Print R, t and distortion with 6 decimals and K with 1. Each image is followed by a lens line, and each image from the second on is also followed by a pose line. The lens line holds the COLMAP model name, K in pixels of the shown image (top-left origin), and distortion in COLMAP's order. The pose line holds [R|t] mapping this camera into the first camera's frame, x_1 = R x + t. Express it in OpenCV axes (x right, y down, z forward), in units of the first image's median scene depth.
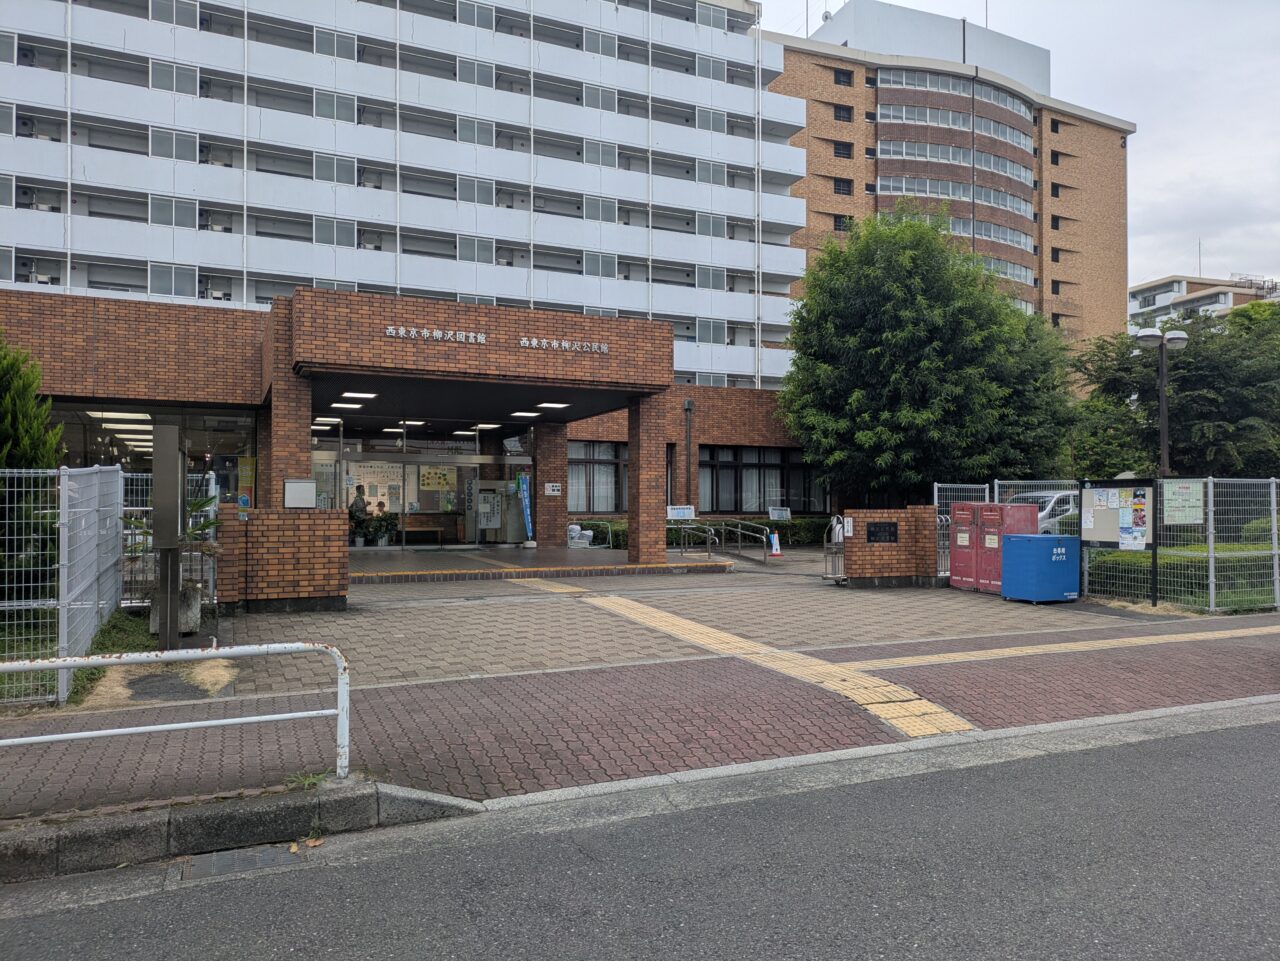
lens RADIAL K [[937.6, 0, 639.5], [0, 937.6, 484.2], [0, 0, 1]] dist [0.006015, -0.000084]
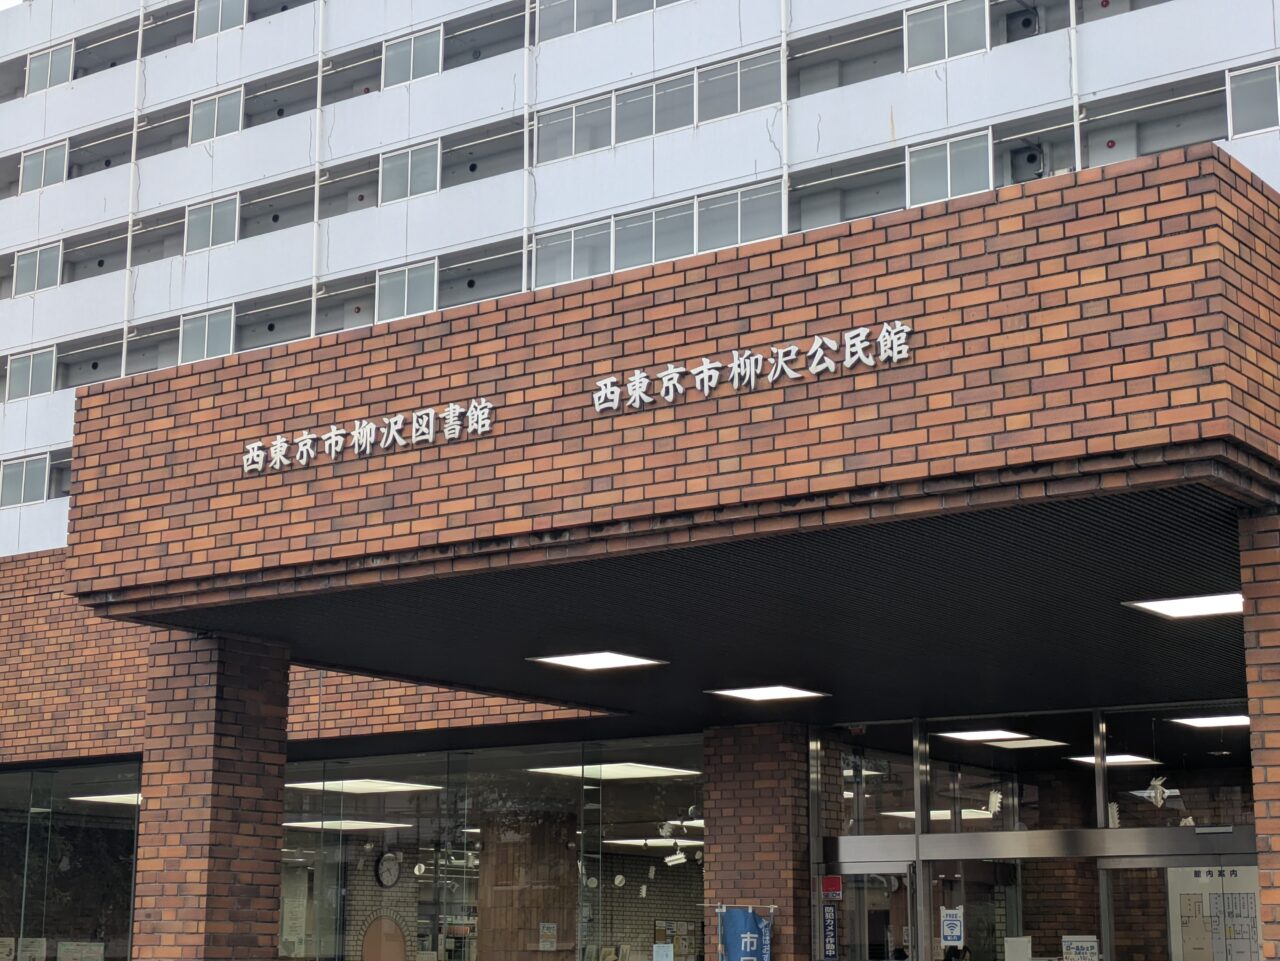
lens RADIAL K [[2208.0, 0, 639.9], [0, 2208.0, 478.8], [0, 0, 1]] dist [0.086903, 0.000000]
pose [[0.492627, -0.187161, -0.849876, 0.419624], [0.020079, 0.978784, -0.203910, -0.001177], [0.870009, 0.083387, 0.485933, 0.730535]]
